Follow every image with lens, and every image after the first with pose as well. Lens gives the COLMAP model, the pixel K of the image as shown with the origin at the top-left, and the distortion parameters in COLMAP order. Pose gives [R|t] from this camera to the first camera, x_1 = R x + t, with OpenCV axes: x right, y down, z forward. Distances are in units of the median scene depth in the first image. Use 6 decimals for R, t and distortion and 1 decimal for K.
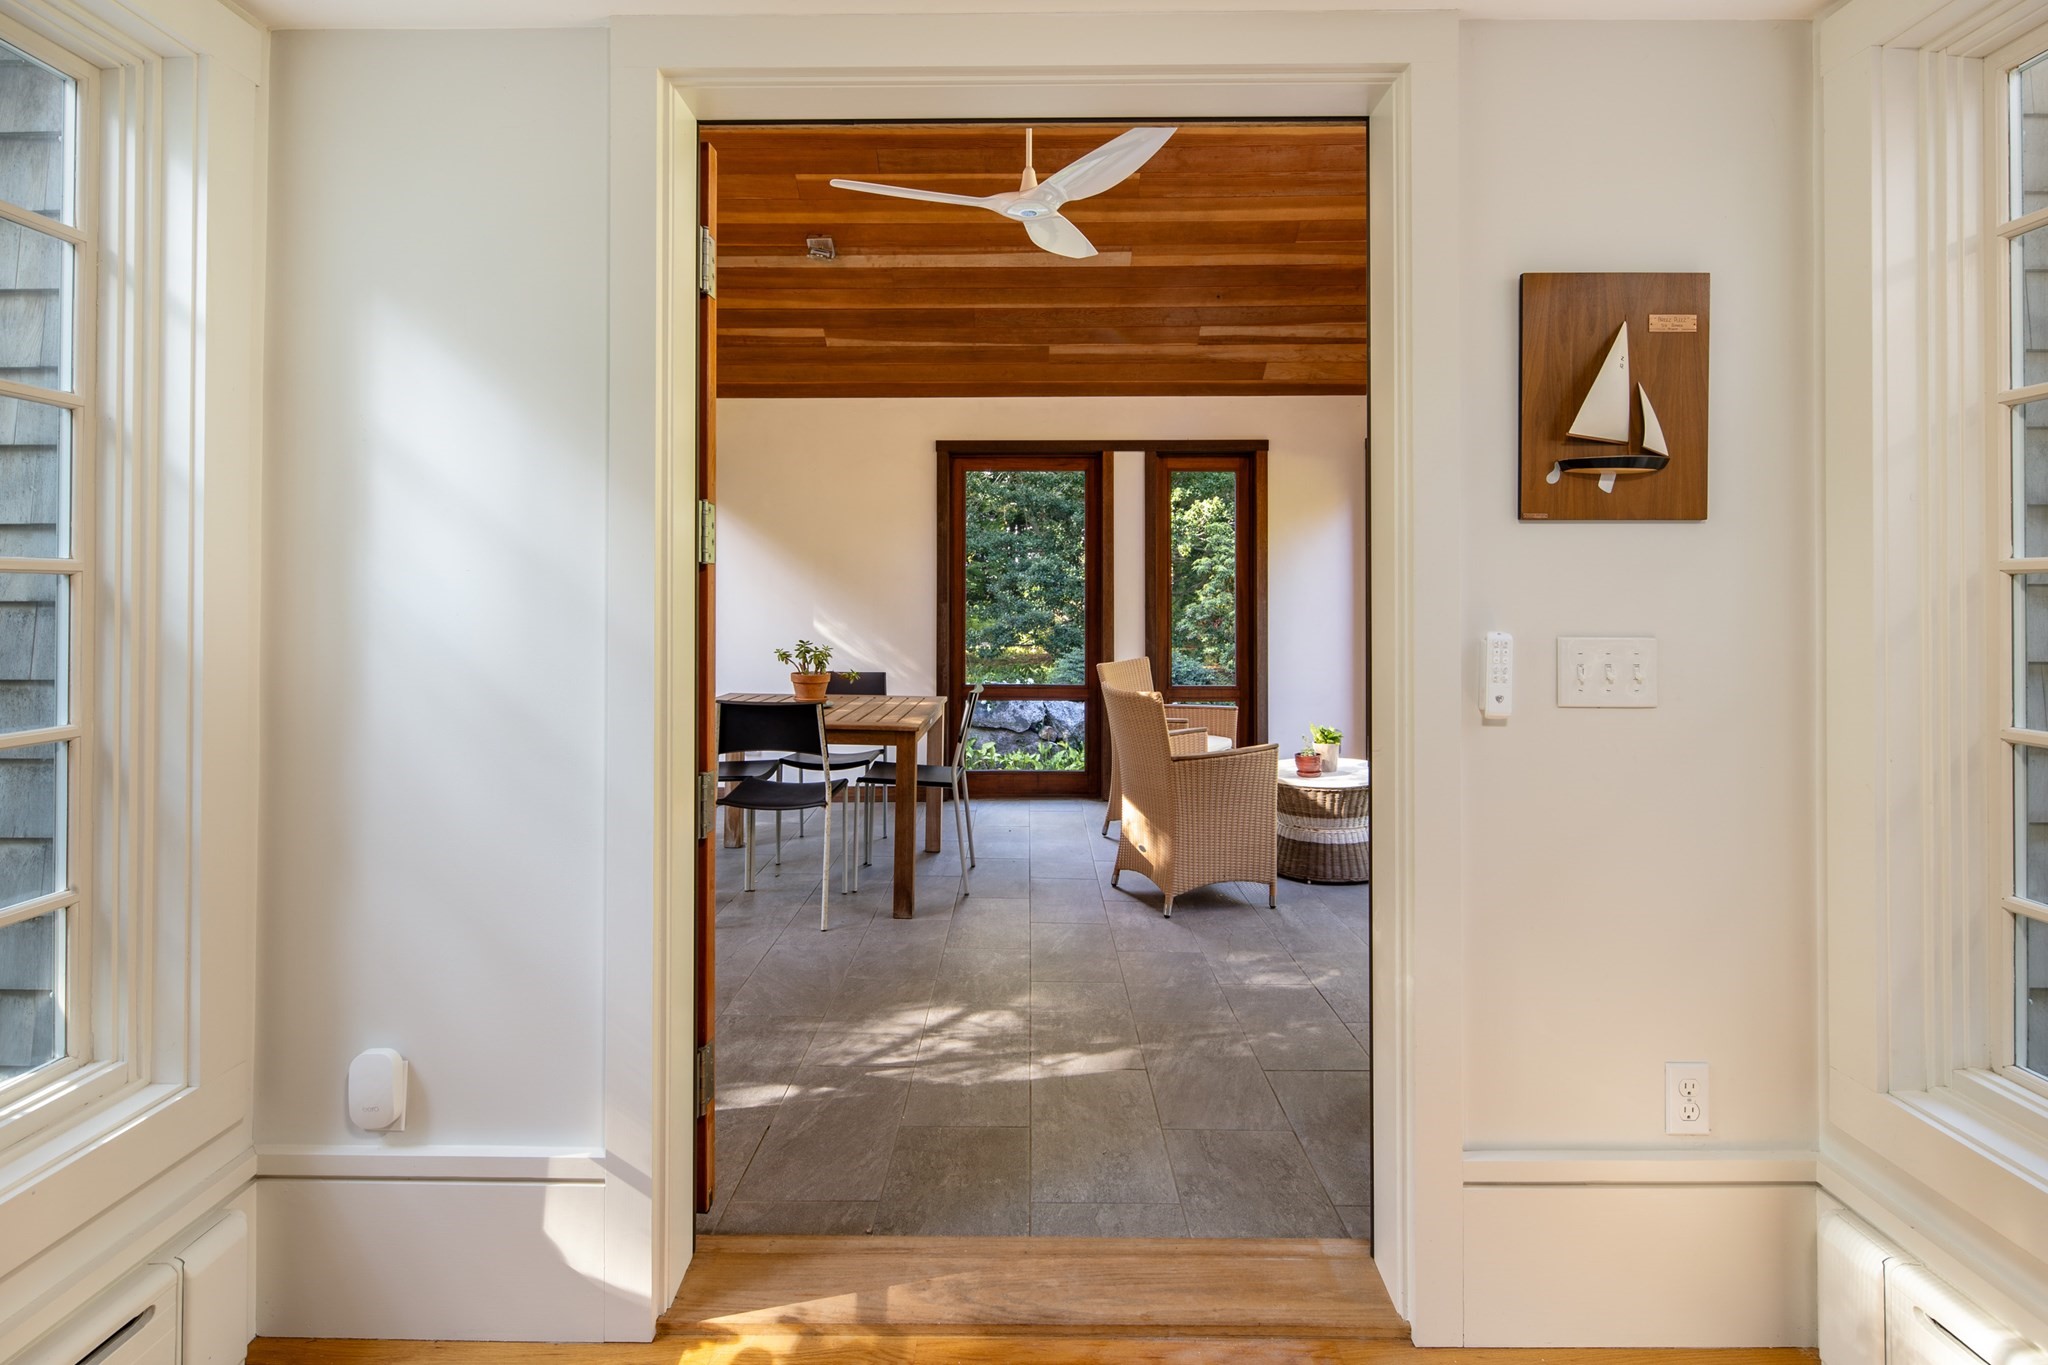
lens RADIAL K [[993.8, 0, 1018.8], [0, 993.8, 536.2], [0, 0, 1]] dist [0.000041, -0.000058]
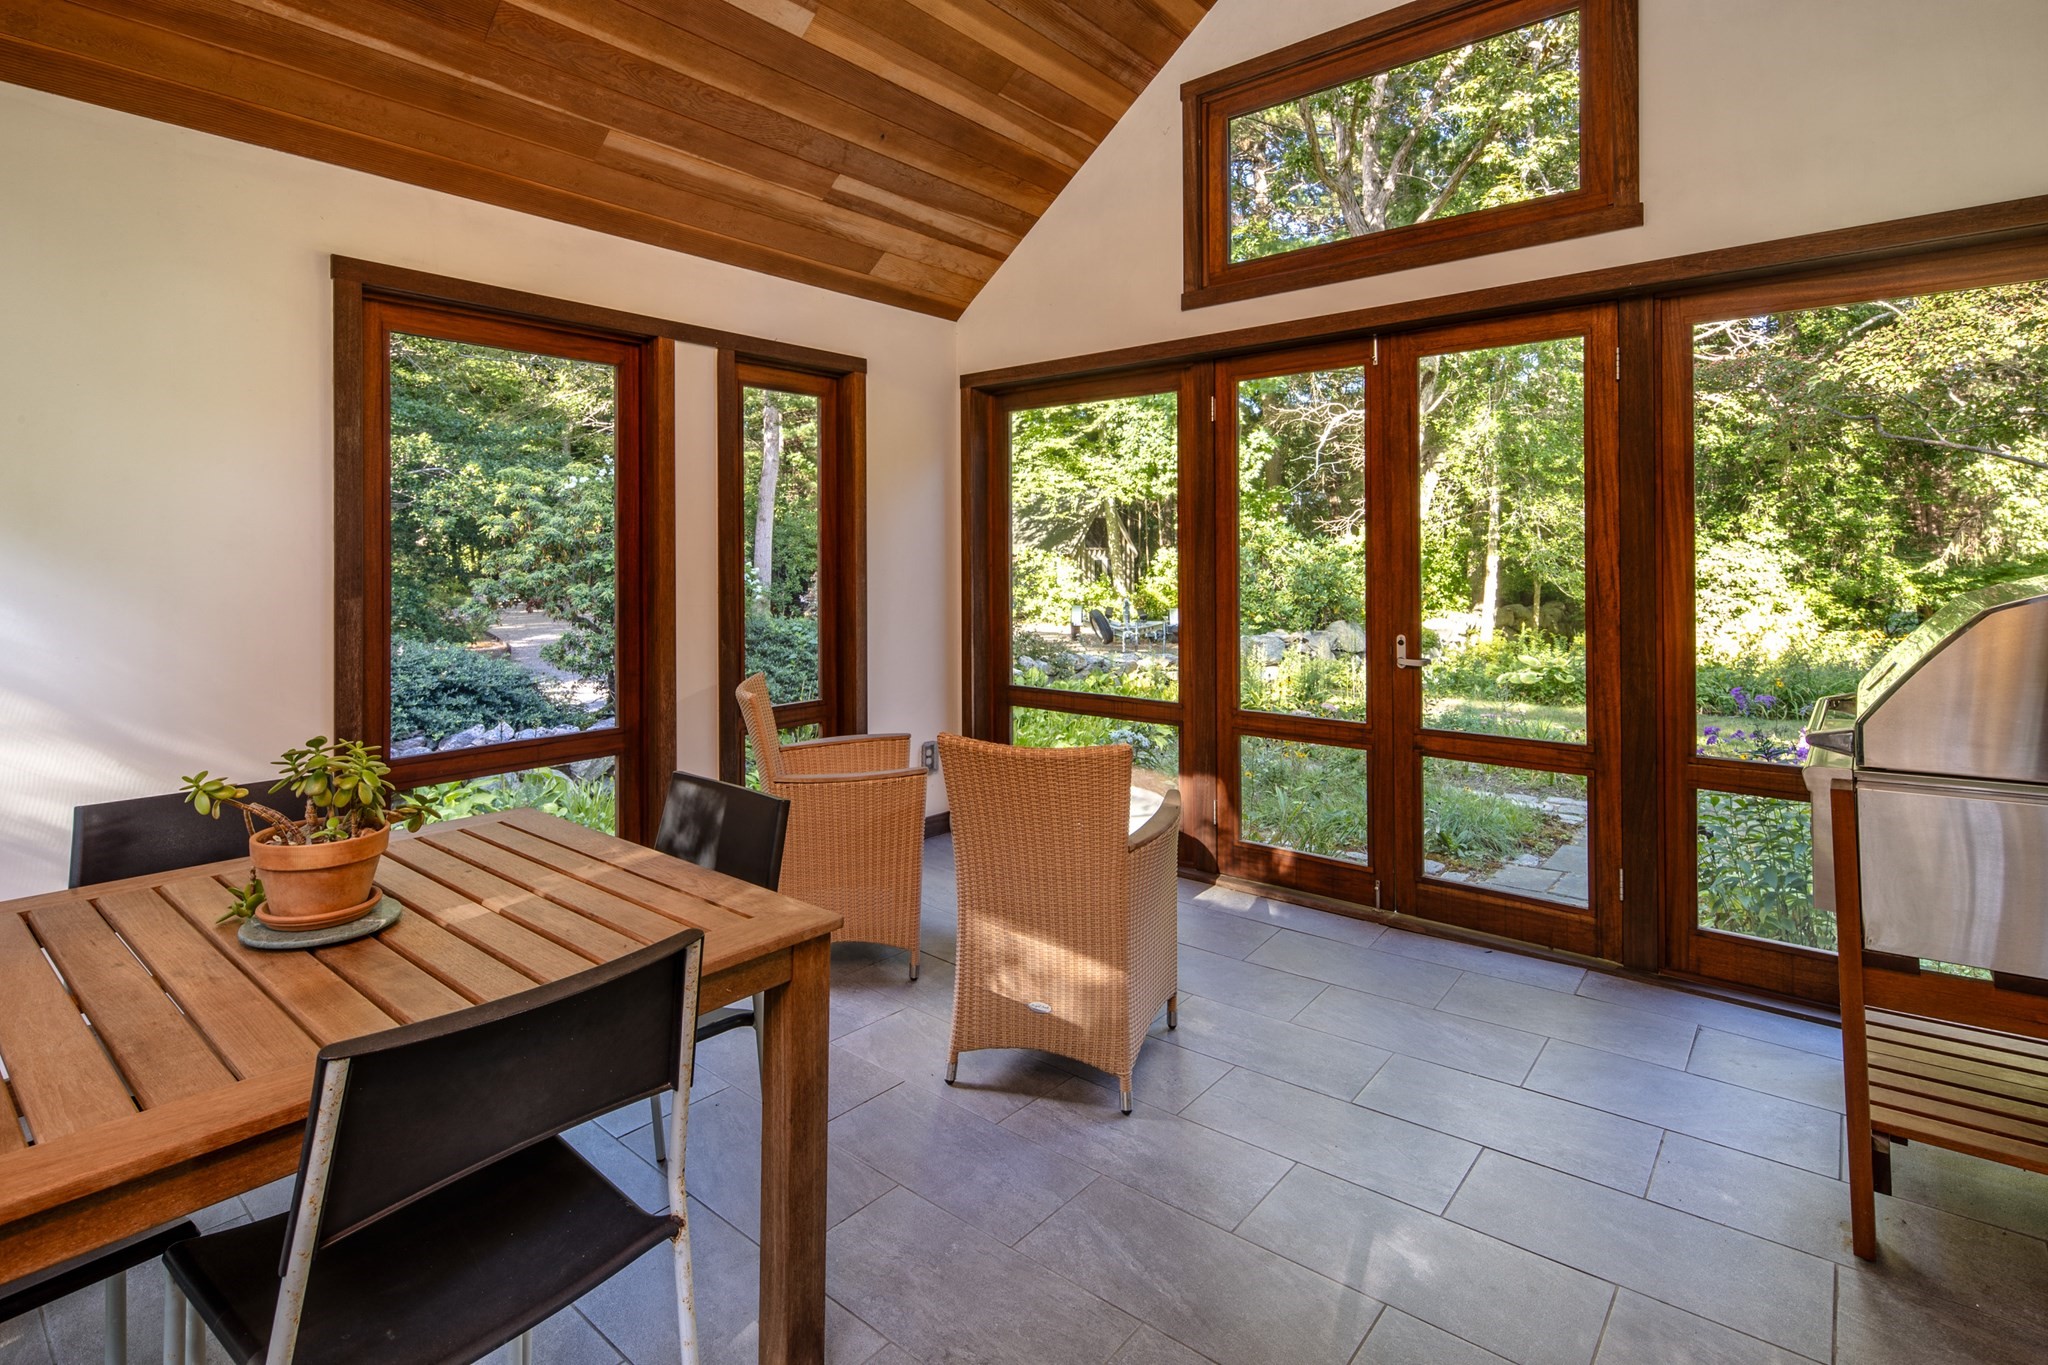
lens RADIAL K [[993.8, 0, 1018.8], [0, 993.8, 536.2], [0, 0, 1]] dist [0.000041, -0.000058]
pose [[0.635262, 0.013471, 0.772179, -0.246074], [-0.045438, 0.998768, 0.019958, 0.013557], [-0.770959, -0.047765, 0.635092, 0.455153]]
